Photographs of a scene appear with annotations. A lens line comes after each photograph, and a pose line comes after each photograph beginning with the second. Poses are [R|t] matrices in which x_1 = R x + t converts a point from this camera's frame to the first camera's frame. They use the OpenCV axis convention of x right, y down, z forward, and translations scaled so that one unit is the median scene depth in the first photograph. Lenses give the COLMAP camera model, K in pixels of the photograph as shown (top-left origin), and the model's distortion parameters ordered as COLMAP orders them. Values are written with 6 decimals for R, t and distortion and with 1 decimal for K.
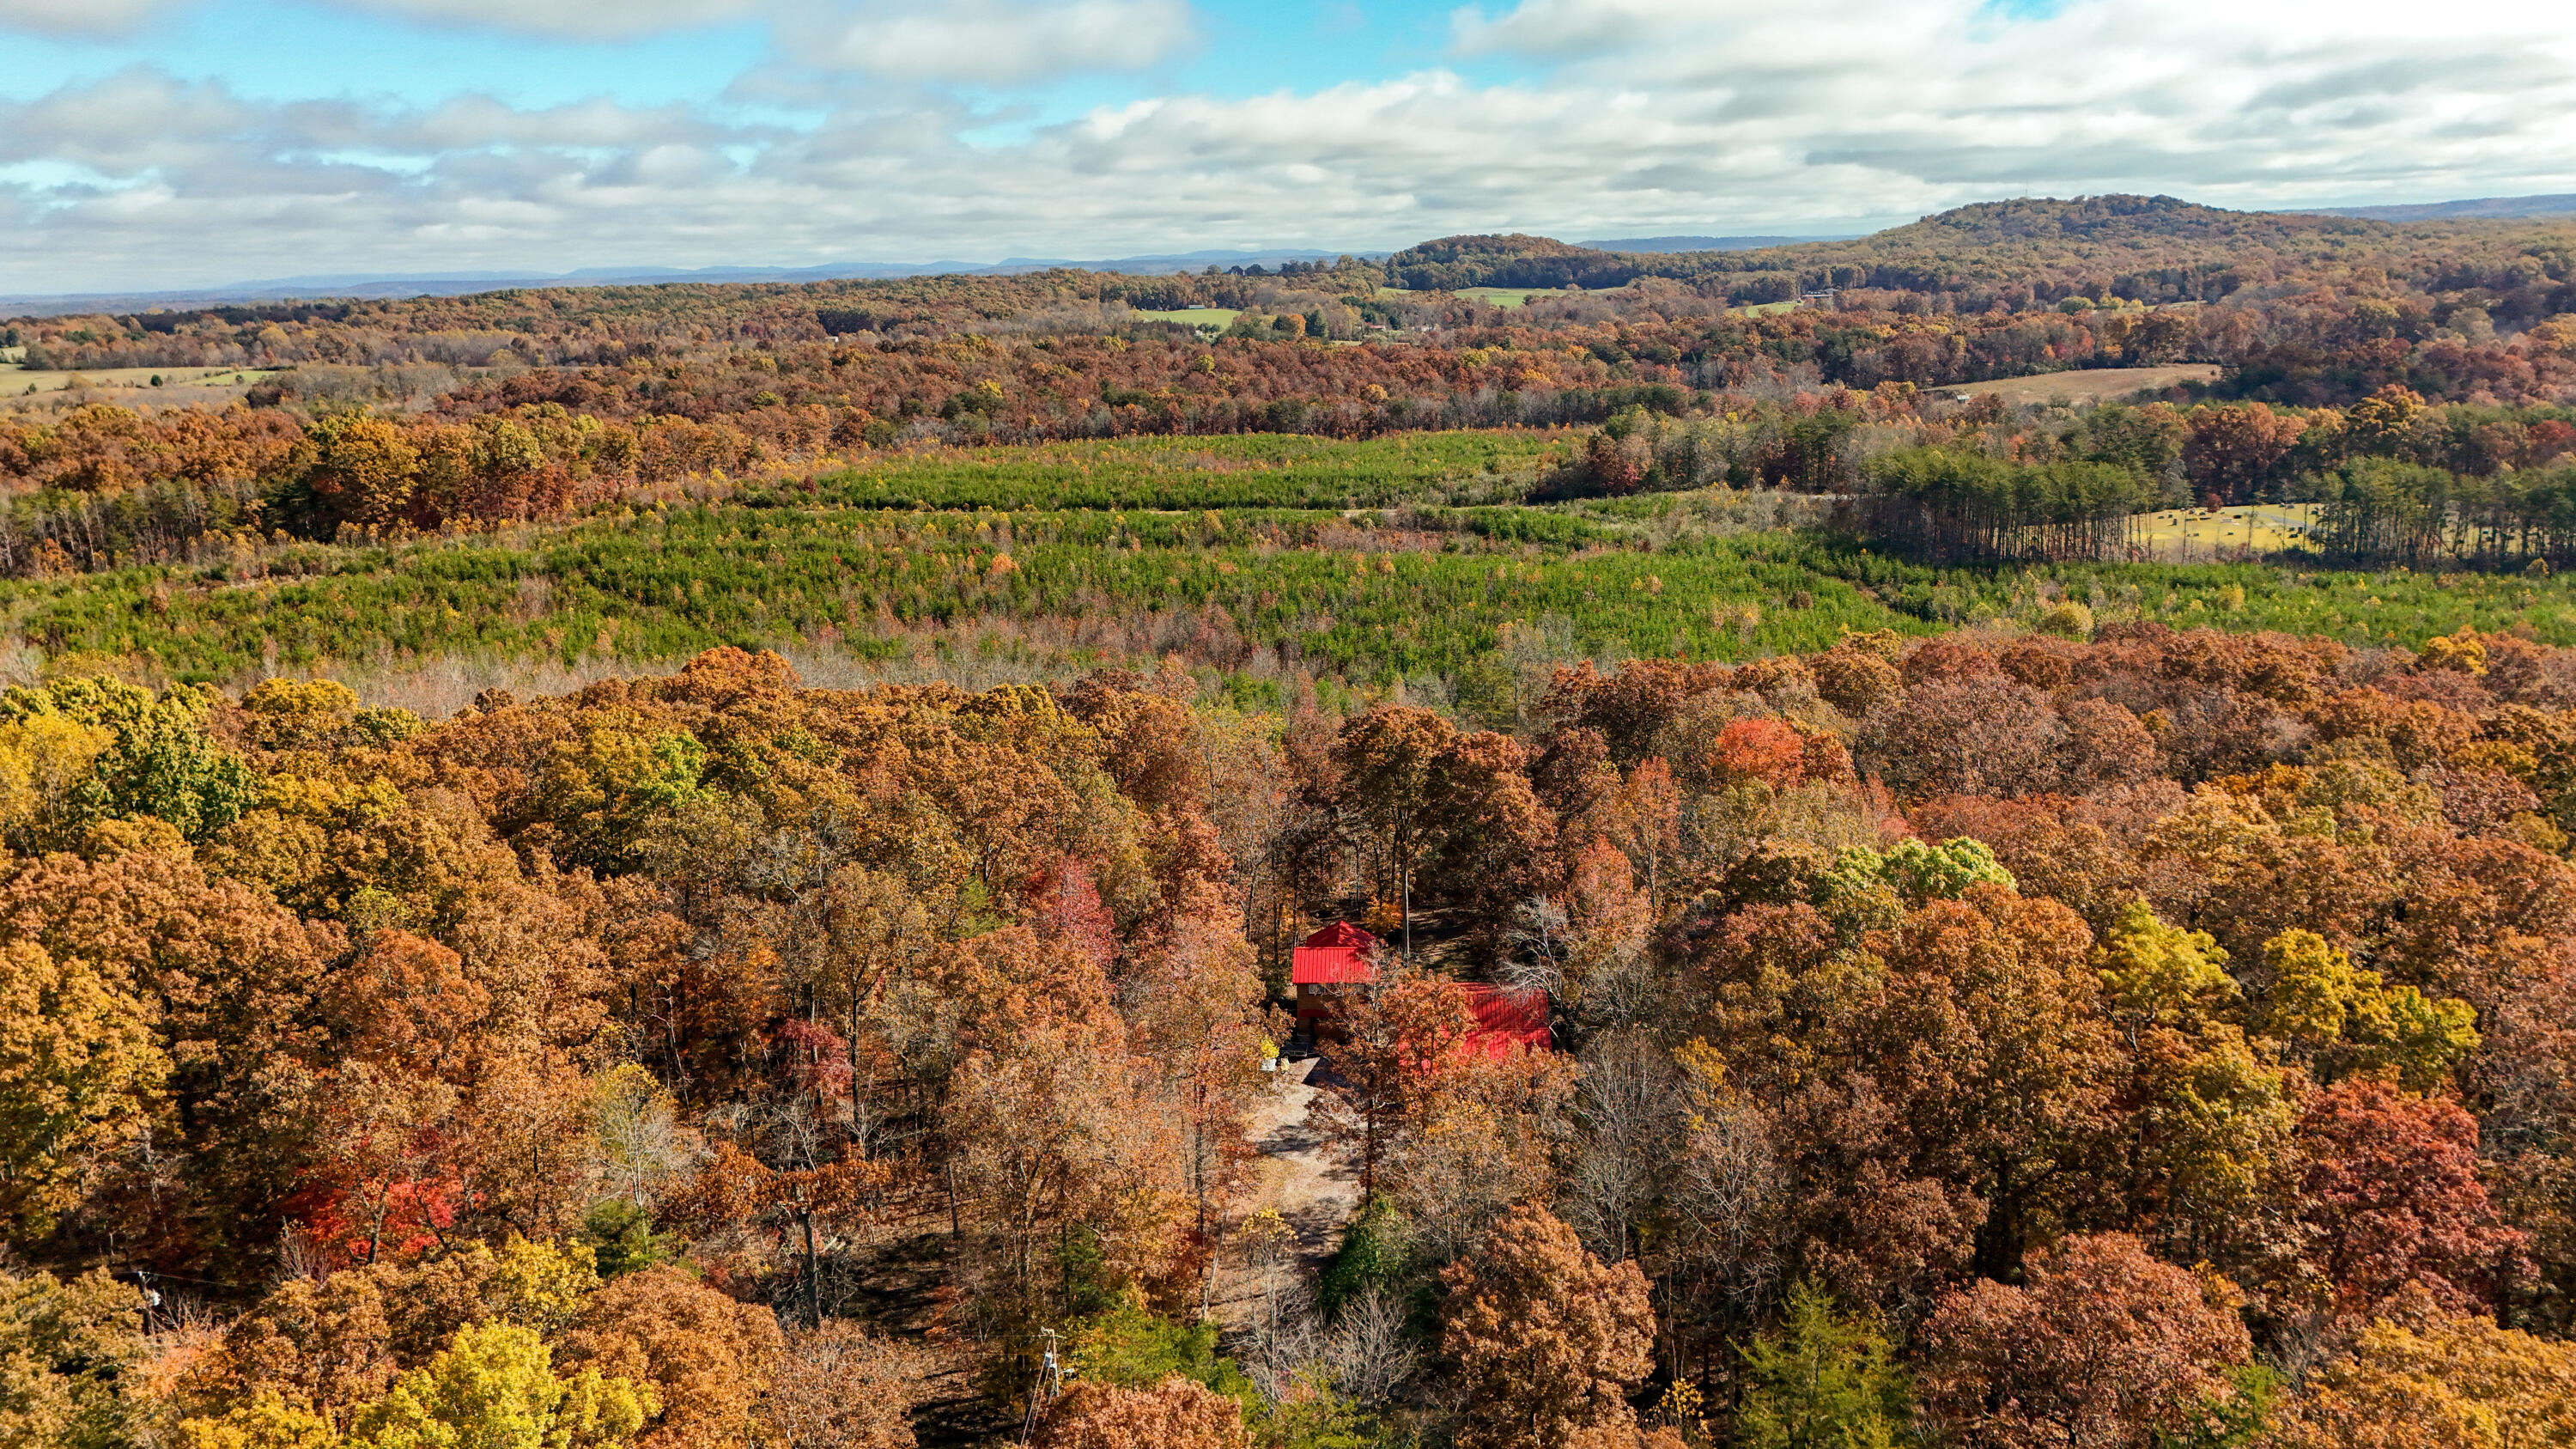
lens RADIAL K [[2052.4, 0, 1217.9], [0, 2052.4, 718.9], [0, 0, 1]] dist [0.229046, -0.683505]
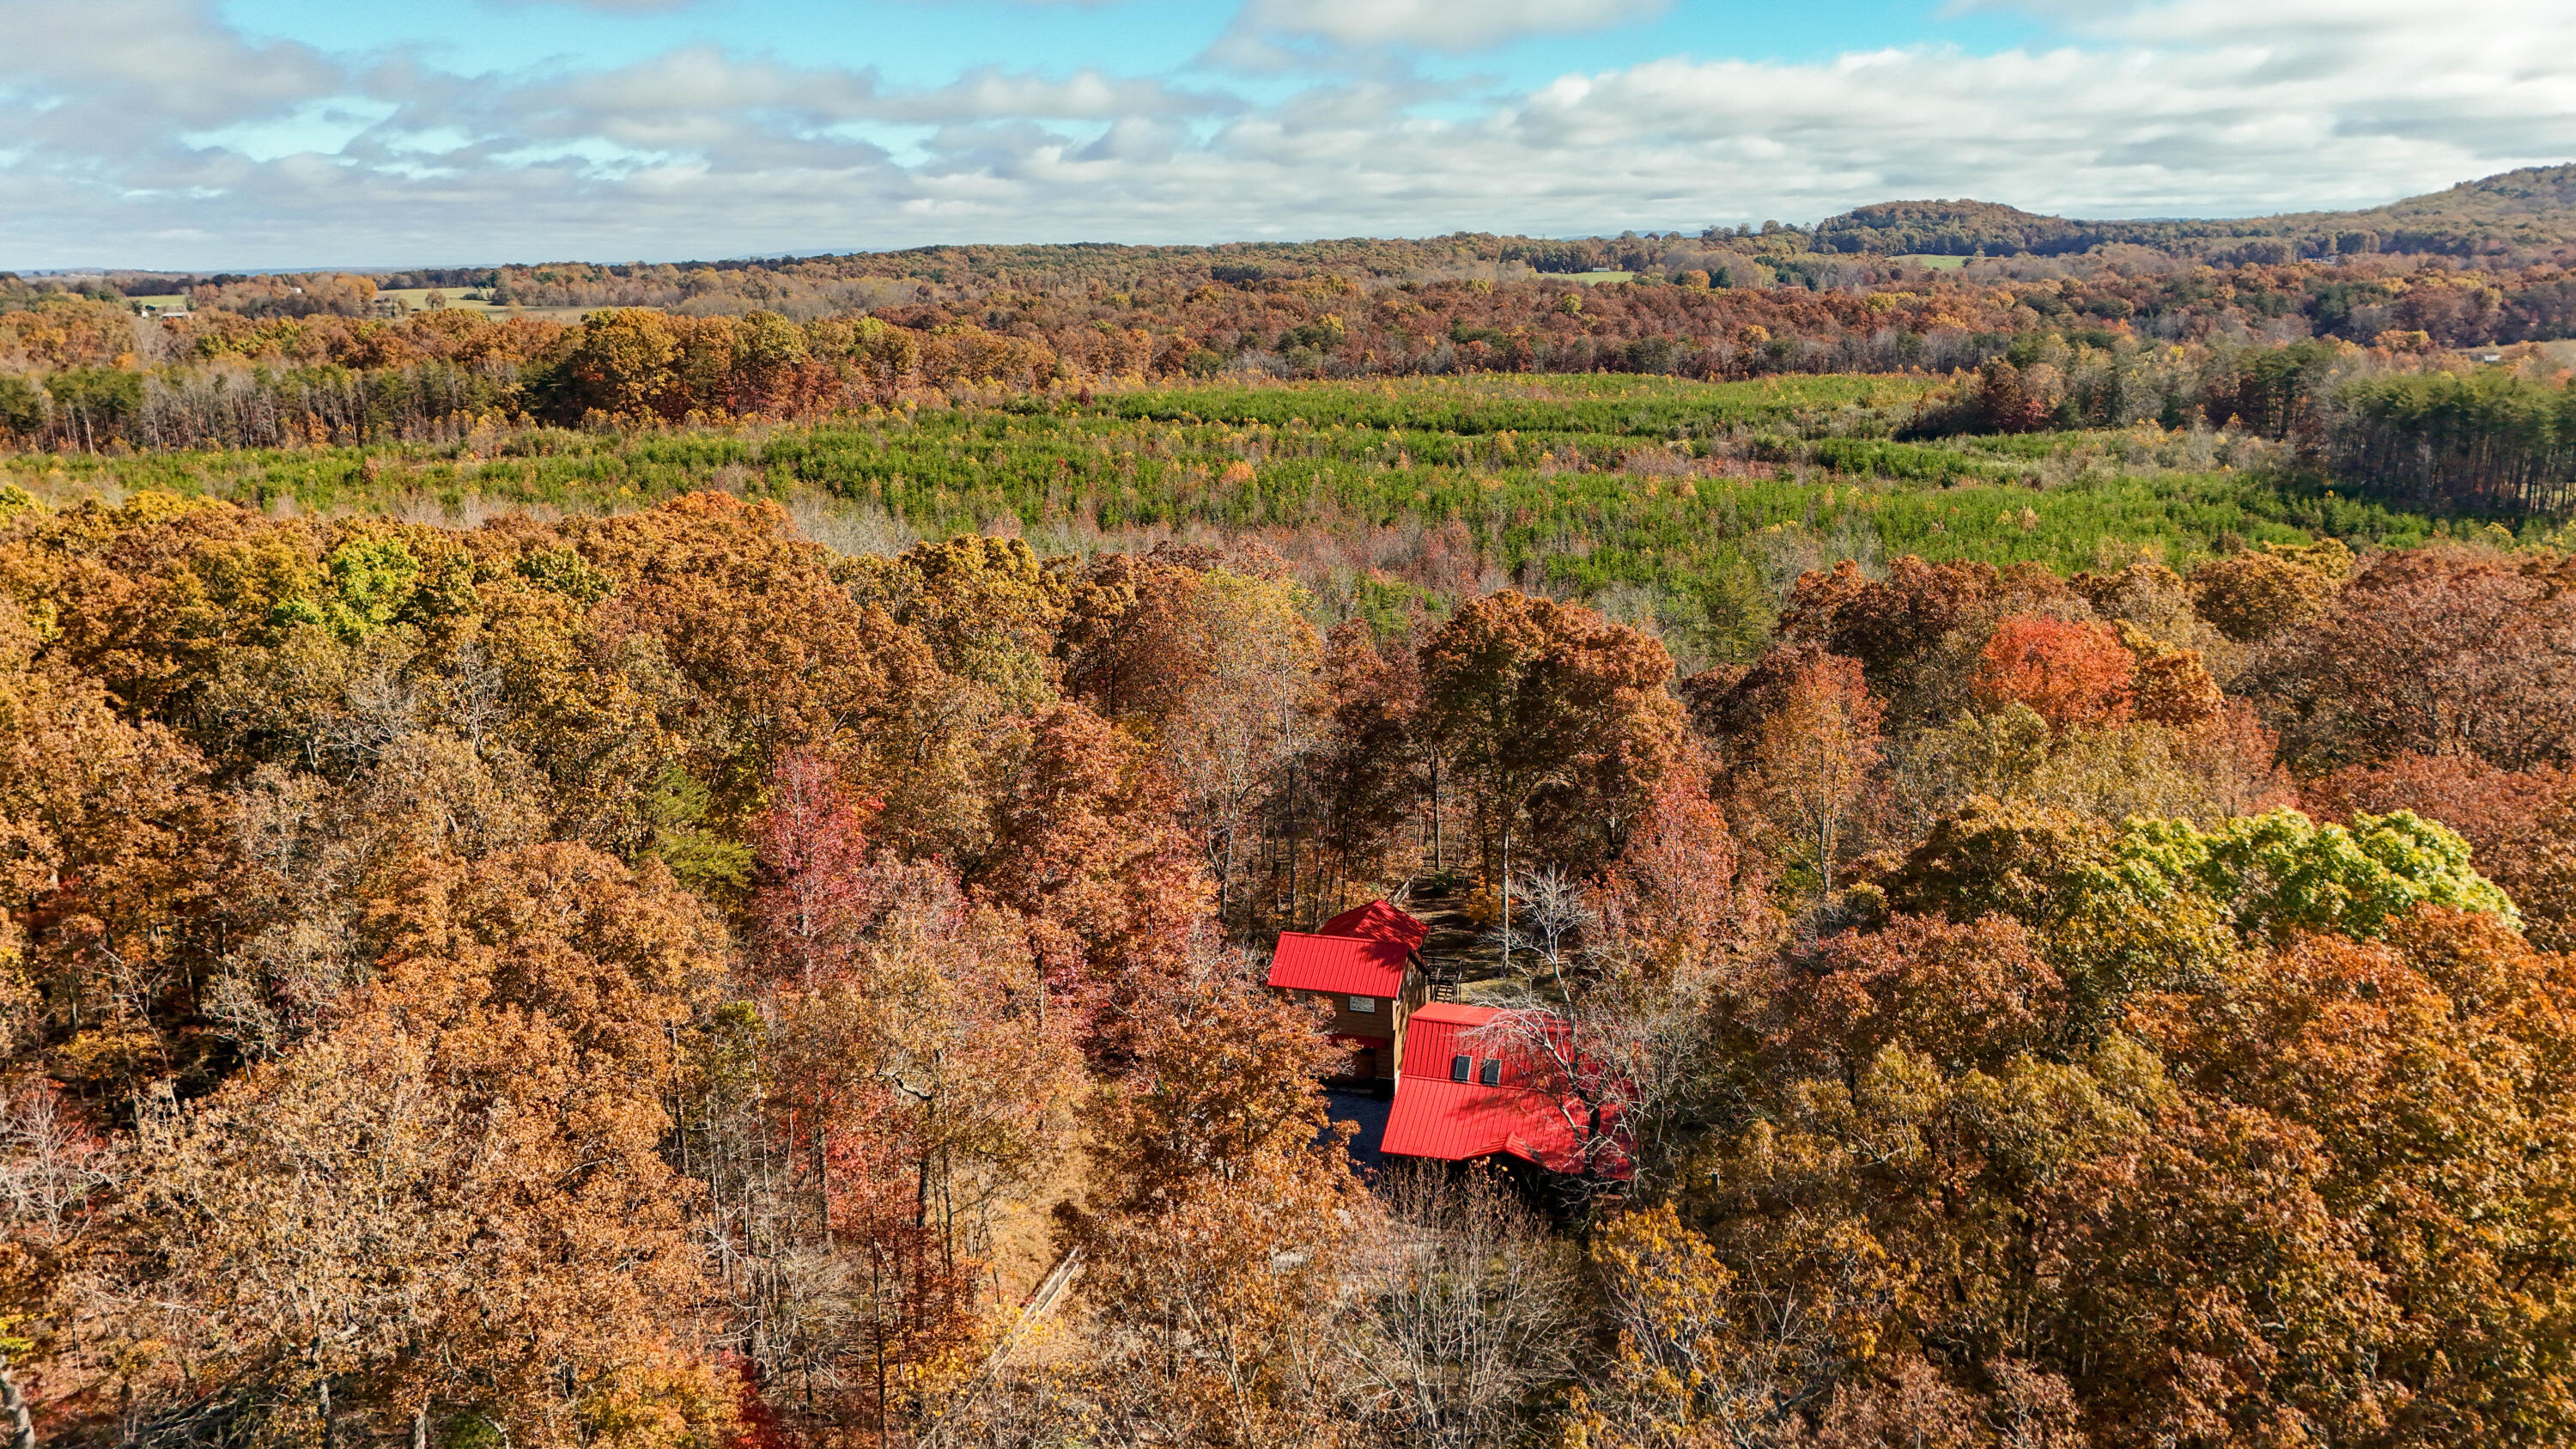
lens RADIAL K [[1872.7, 0, 1288.0], [0, 1872.7, 724.5], [0, 0, 1]] dist [0.083211, -0.084469]
pose [[0.974884, 0.067368, -0.212280, 0.079047], [-0.067062, 0.997711, 0.008651, 0.019503], [0.212377, 0.005802, 0.977171, 0.206250]]
